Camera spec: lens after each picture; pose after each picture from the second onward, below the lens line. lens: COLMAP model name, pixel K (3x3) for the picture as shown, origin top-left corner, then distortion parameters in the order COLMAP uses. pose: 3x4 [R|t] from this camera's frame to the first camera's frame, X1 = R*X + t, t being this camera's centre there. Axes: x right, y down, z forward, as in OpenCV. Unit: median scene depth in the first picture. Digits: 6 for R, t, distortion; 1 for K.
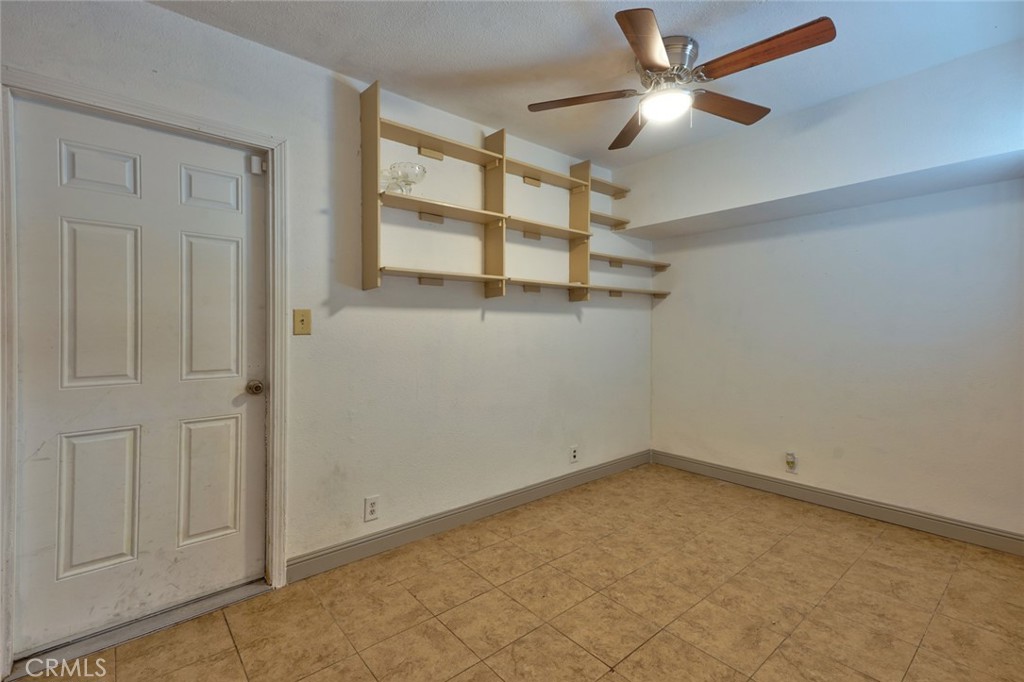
lens RADIAL K [[464.6, 0, 512.0], [0, 464.6, 341.0], [0, 0, 1]] dist [0.042628, 0.000328]
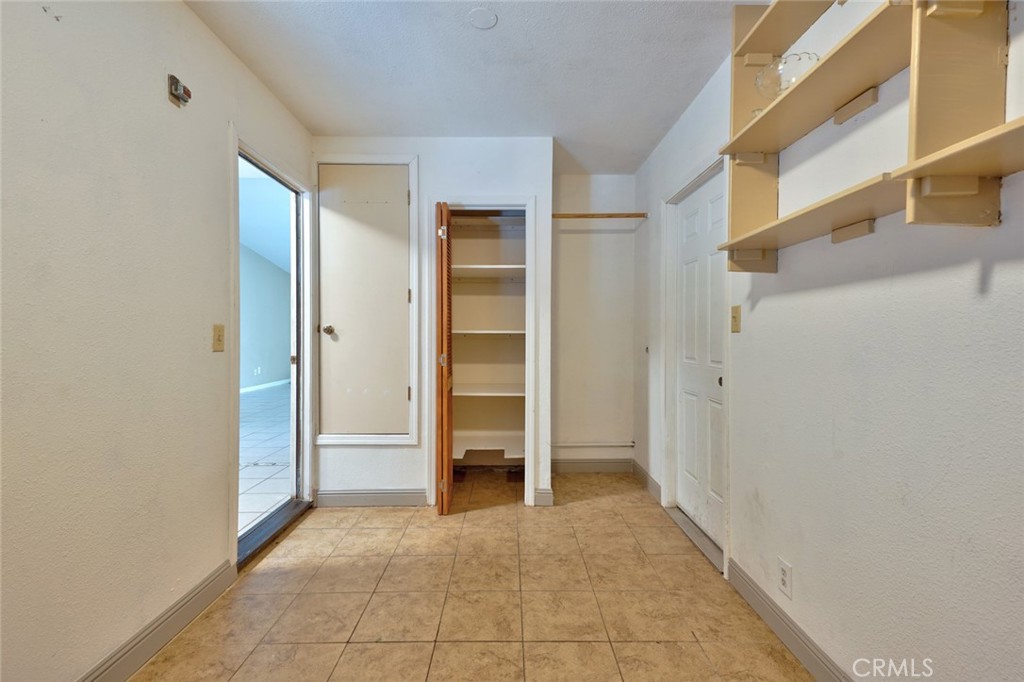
lens RADIAL K [[464.6, 0, 512.0], [0, 464.6, 341.0], [0, 0, 1]] dist [0.042628, 0.000328]
pose [[-0.652869, 0.011836, -0.757379, 0.613215], [-0.021601, 0.999180, 0.034234, -0.019939], [0.757163, 0.038710, -0.652078, 1.364627]]
